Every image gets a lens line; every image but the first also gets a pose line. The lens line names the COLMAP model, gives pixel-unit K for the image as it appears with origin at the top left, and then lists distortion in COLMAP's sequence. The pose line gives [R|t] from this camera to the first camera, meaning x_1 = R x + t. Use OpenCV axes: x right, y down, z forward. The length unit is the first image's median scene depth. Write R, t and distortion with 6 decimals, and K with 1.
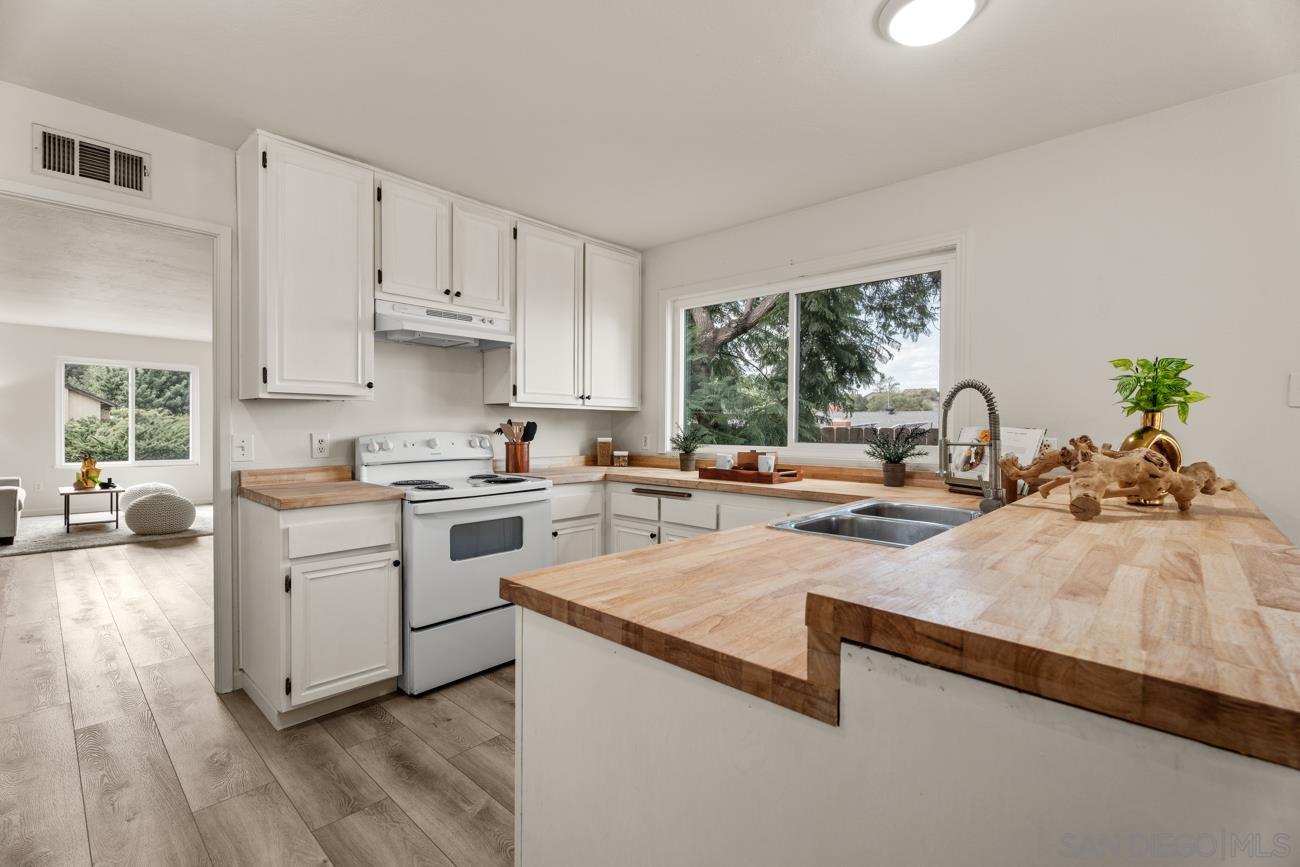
lens RADIAL K [[581.1, 0, 670.8], [0, 581.1, 429.2], [0, 0, 1]] dist [-0.003090, -0.001546]
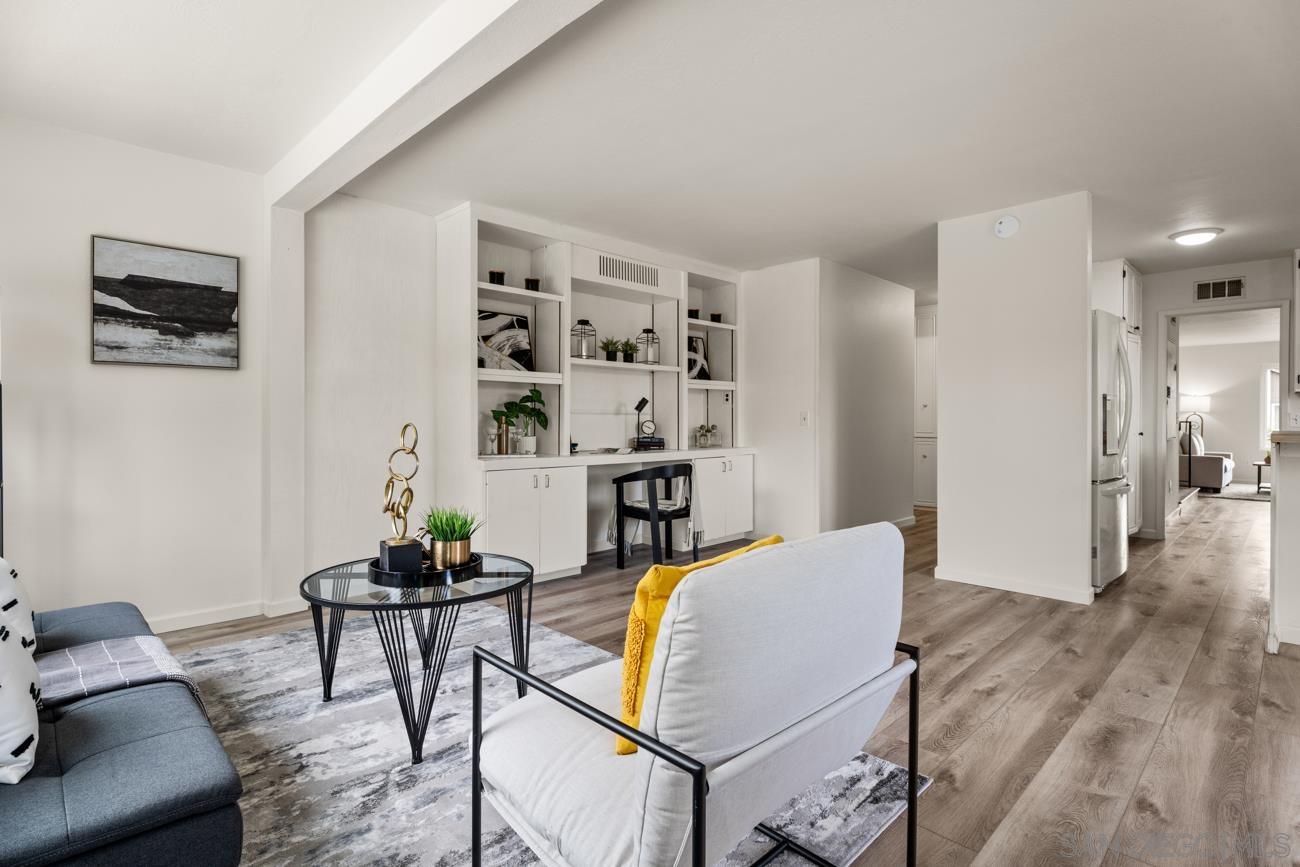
lens RADIAL K [[634.1, 0, 651.4], [0, 634.1, 428.9], [0, 0, 1]] dist [-0.002140, -0.000003]
pose [[-0.057540, 0.010421, -0.998289, 0.913534], [-0.007370, 0.999914, 0.010862, 0.035938], [0.998316, 0.007982, -0.057459, -0.602628]]
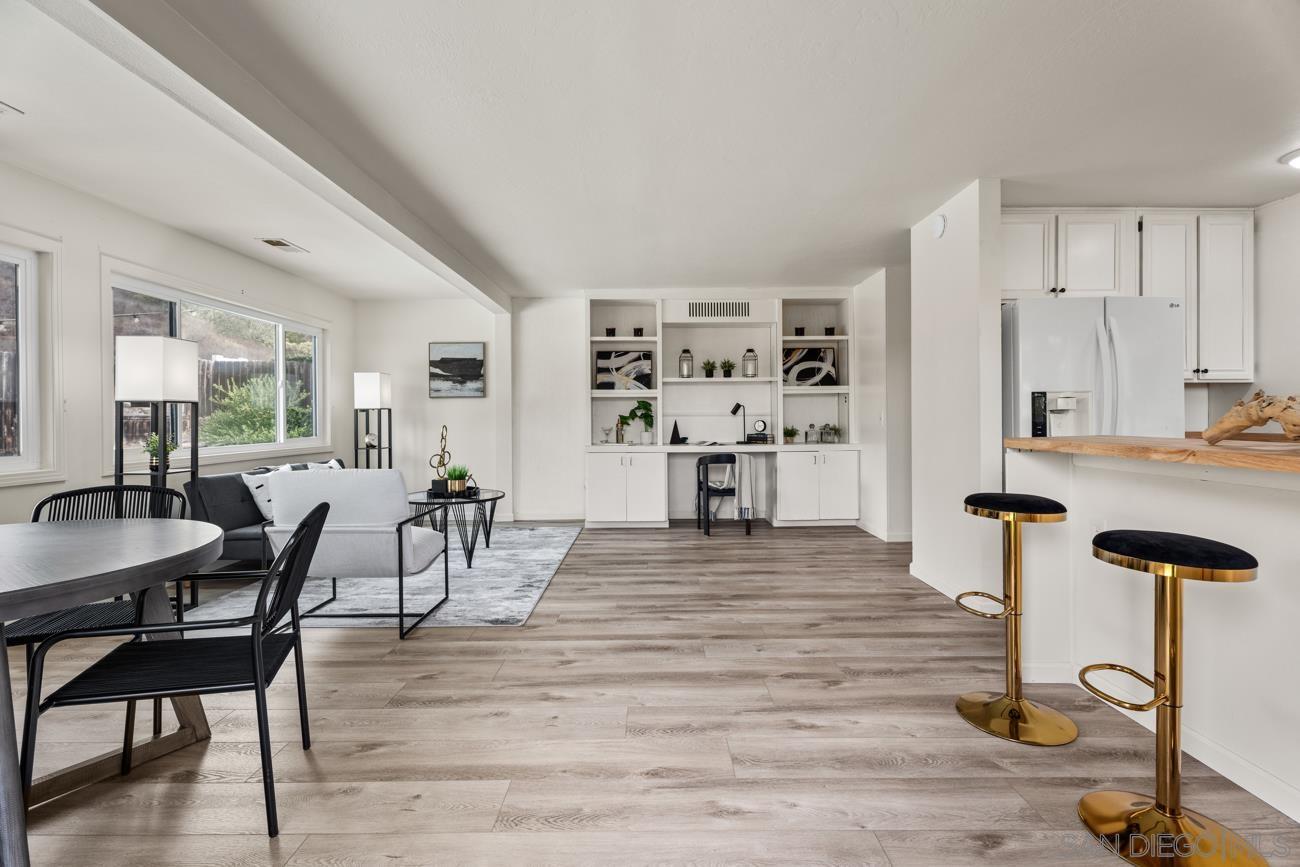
lens RADIAL K [[581.1, 0, 655.4], [0, 581.1, 422.8], [0, 0, 1]] dist [-0.003090, -0.001546]
pose [[-0.739680, 0.004623, -0.672943, 0.815639], [-0.000467, 0.999973, 0.007382, 0.026808], [0.672959, 0.005774, -0.739658, 0.301890]]
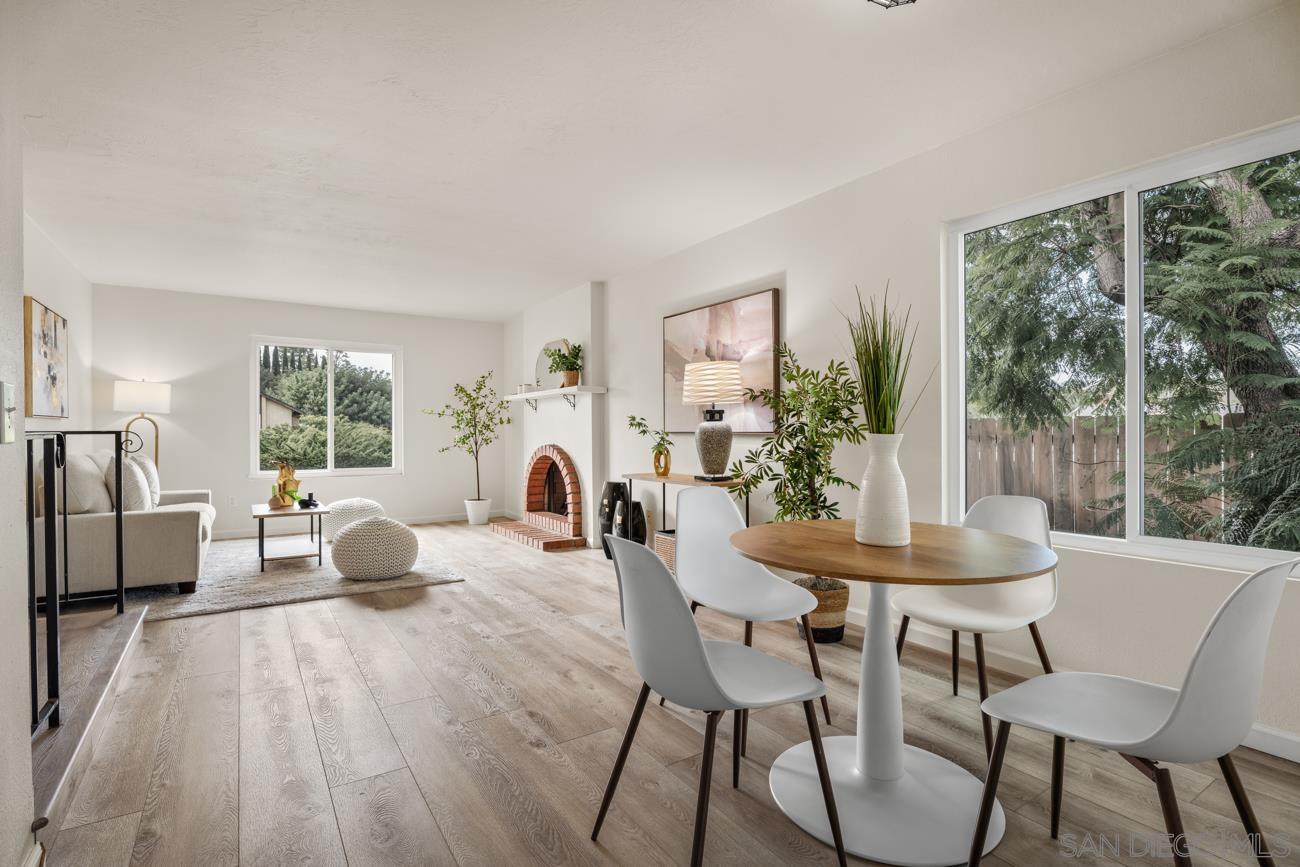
lens RADIAL K [[634.1, 0, 653.7], [0, 634.1, 431.7], [0, 0, 1]] dist [-0.002140, -0.000003]
pose [[0.967011, -0.008504, -0.254592, -0.651888], [0.007052, 0.999953, -0.006616, 0.030273], [0.254636, 0.004603, 0.967026, 0.635093]]
